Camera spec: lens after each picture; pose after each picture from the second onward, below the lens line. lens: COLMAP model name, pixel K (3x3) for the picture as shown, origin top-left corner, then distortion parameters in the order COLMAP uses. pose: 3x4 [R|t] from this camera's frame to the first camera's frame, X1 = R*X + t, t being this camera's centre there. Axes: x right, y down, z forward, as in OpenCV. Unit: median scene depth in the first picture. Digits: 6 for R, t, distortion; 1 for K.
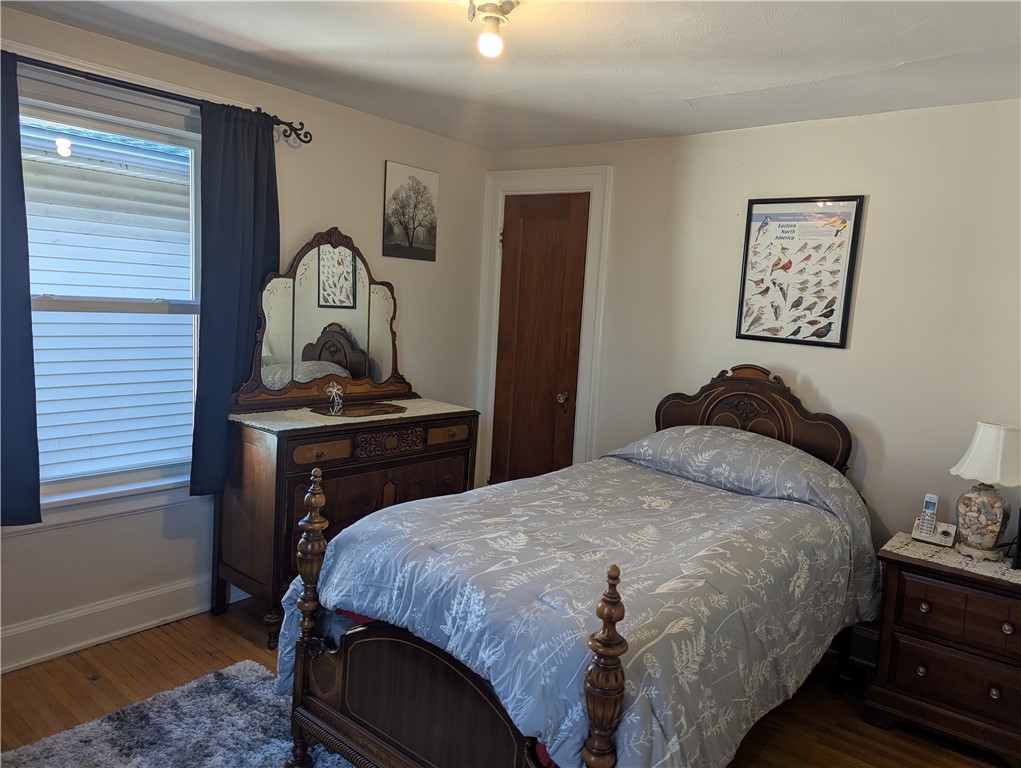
lens RADIAL K [[717.7, 0, 517.8], [0, 717.7, 381.3], [0, 0, 1]] dist [0.066901, -0.008051]
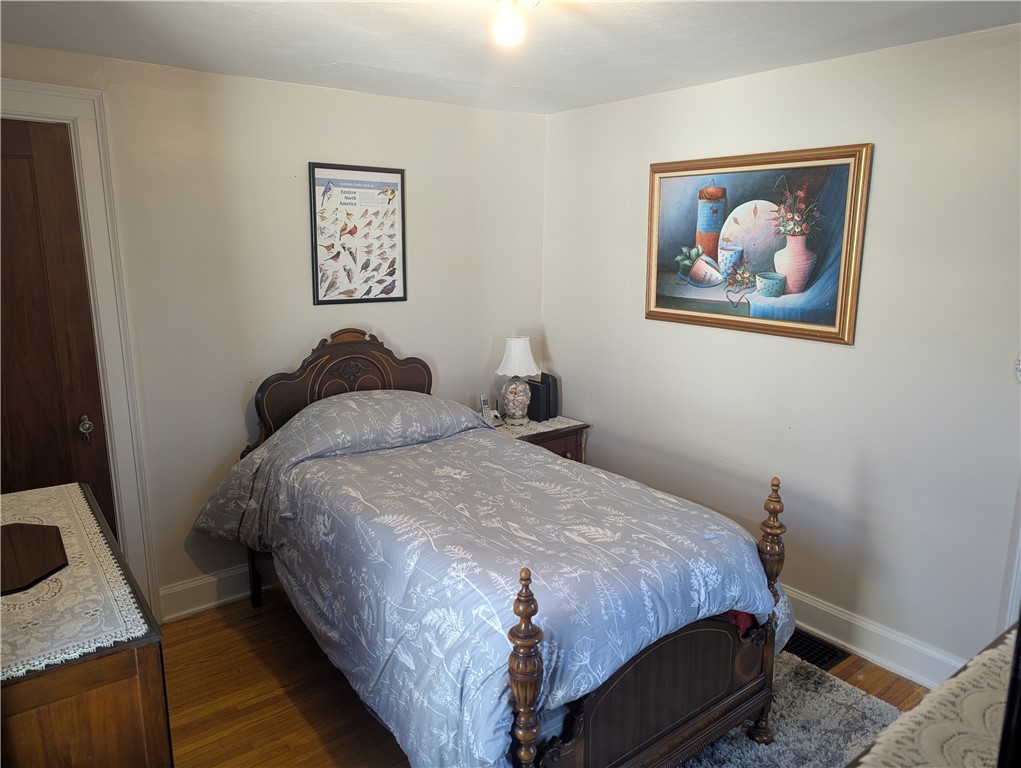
lens RADIAL K [[717.7, 0, 518.3], [0, 717.7, 385.5], [0, 0, 1]] dist [0.066901, -0.008051]
pose [[0.214369, -0.271183, 0.938353, -0.637113], [0.122190, 0.960585, 0.249694, -0.177917], [-0.969080, 0.061131, 0.239055, 0.532692]]
